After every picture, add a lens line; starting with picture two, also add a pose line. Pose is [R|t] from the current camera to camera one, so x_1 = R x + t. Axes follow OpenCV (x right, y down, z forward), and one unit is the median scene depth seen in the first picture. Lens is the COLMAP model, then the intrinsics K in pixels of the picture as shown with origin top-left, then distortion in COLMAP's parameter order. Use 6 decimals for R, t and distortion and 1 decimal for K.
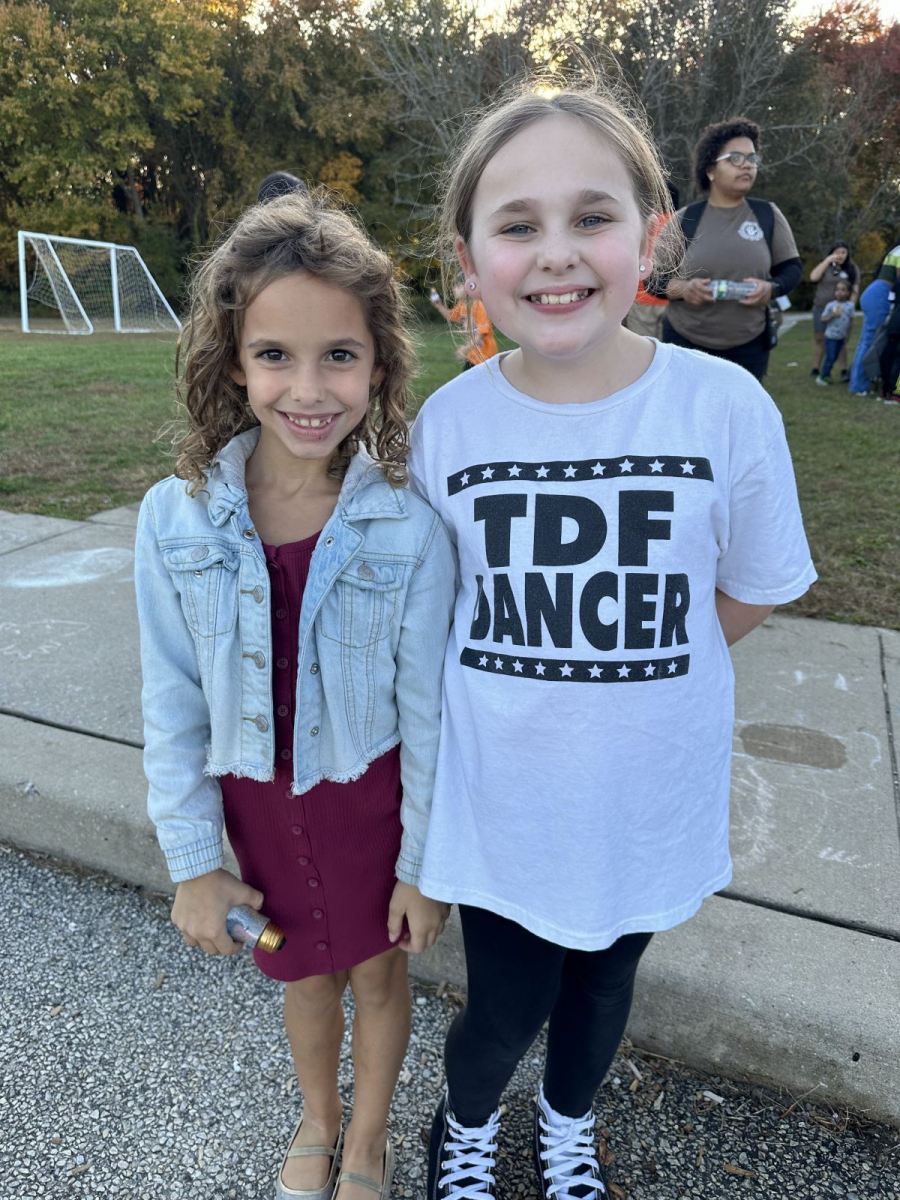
lens RADIAL K [[816.4, 0, 451.3], [0, 816.4, 606.1], [0, 0, 1]] dist [0.003622, -0.007731]
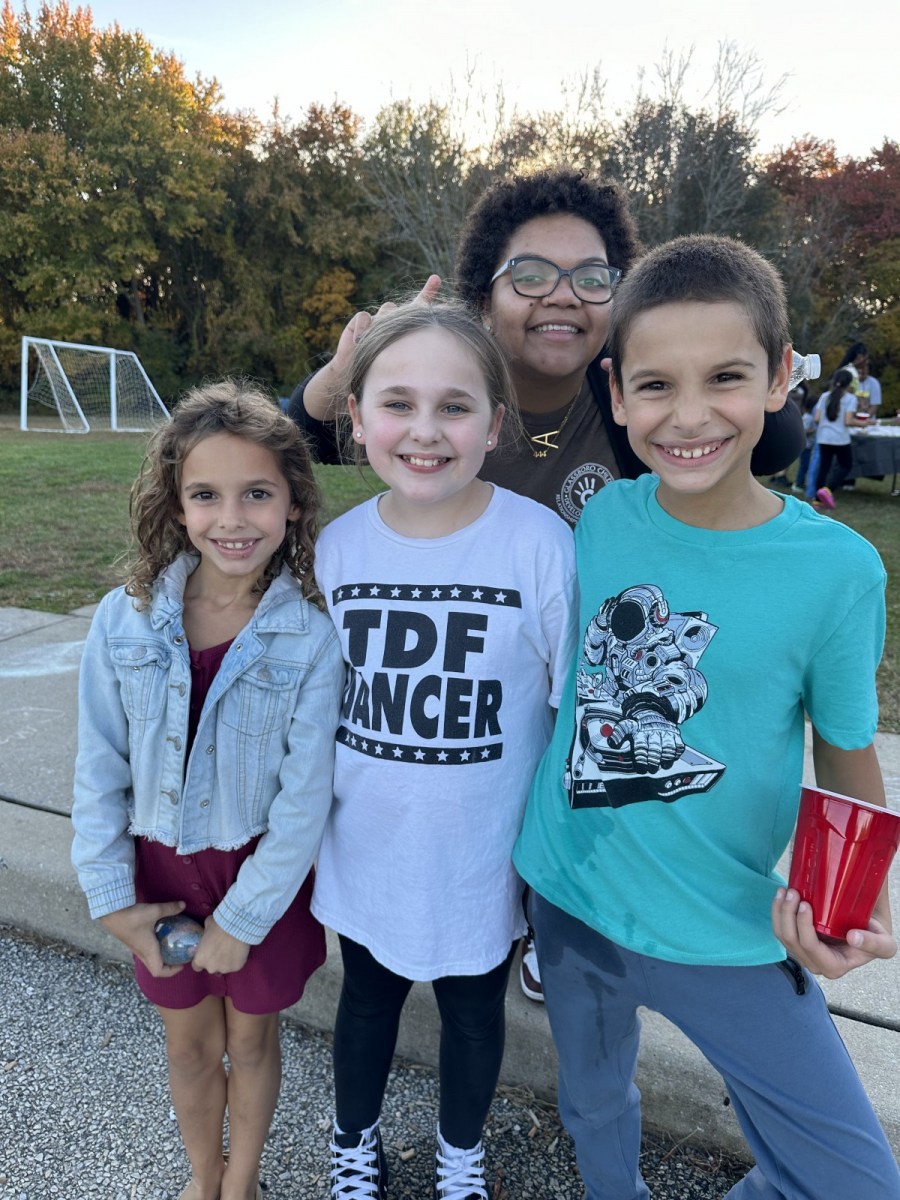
lens RADIAL K [[816.4, 0, 451.3], [0, 816.4, 606.1], [0, 0, 1]] dist [0.003622, -0.007731]
pose [[0.999845, 0.007947, 0.015721, 0.072856], [-0.006108, 0.993486, -0.113790, 0.004912], [-0.016523, 0.113676, 0.993380, -0.141894]]
